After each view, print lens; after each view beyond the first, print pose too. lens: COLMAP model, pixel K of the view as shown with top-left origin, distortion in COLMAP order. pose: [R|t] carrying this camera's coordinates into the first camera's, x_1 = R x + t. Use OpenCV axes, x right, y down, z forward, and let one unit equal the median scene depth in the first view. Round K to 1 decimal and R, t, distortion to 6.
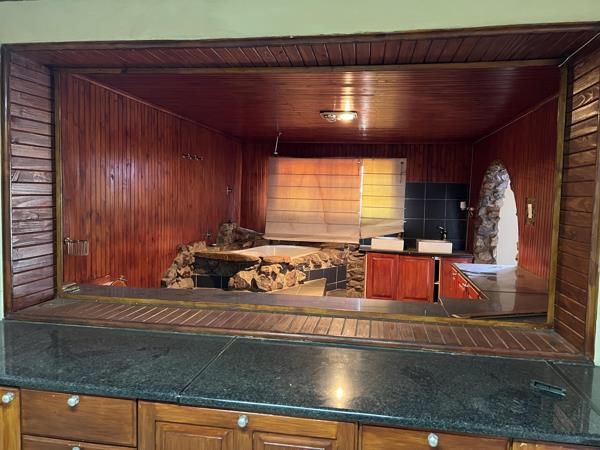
lens RADIAL K [[442.5, 0, 310.8], [0, 442.5, 223.5], [0, 0, 1]] dist [0.071147, -0.099585]
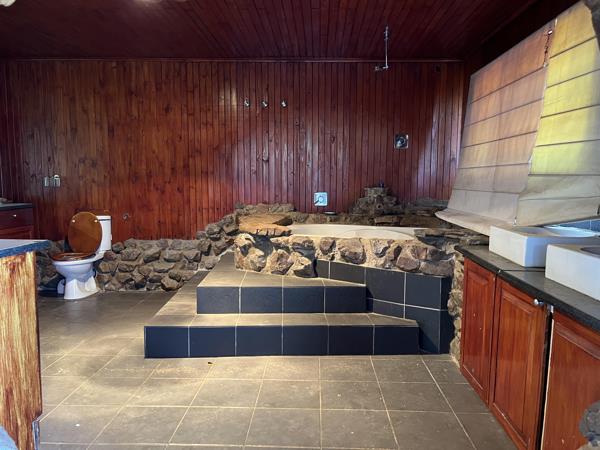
lens RADIAL K [[442.5, 0, 310.8], [0, 442.5, 223.5], [0, 0, 1]] dist [0.071147, -0.099585]
pose [[0.148457, 0.071339, -0.986342, 0.536763], [-0.069348, 0.995690, 0.061578, 0.021387], [0.986484, 0.059259, 0.152764, 0.845624]]
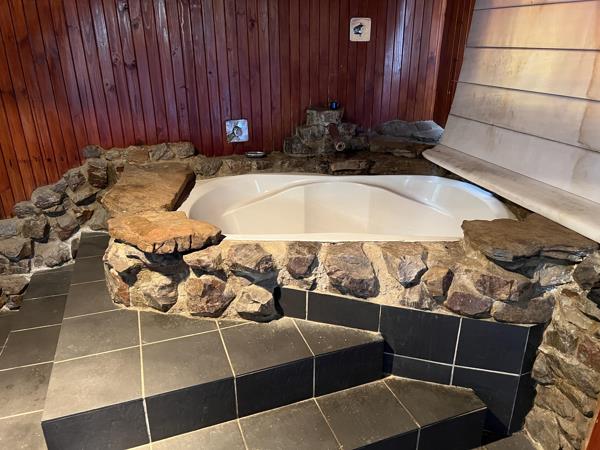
lens RADIAL K [[442.5, 0, 310.8], [0, 442.5, 223.5], [0, 0, 1]] dist [0.071147, -0.099585]
pose [[0.445205, 0.314761, -0.838283, 0.233277], [-0.054078, 0.943923, 0.325707, -0.040017], [0.893794, -0.099674, 0.437261, 0.832270]]
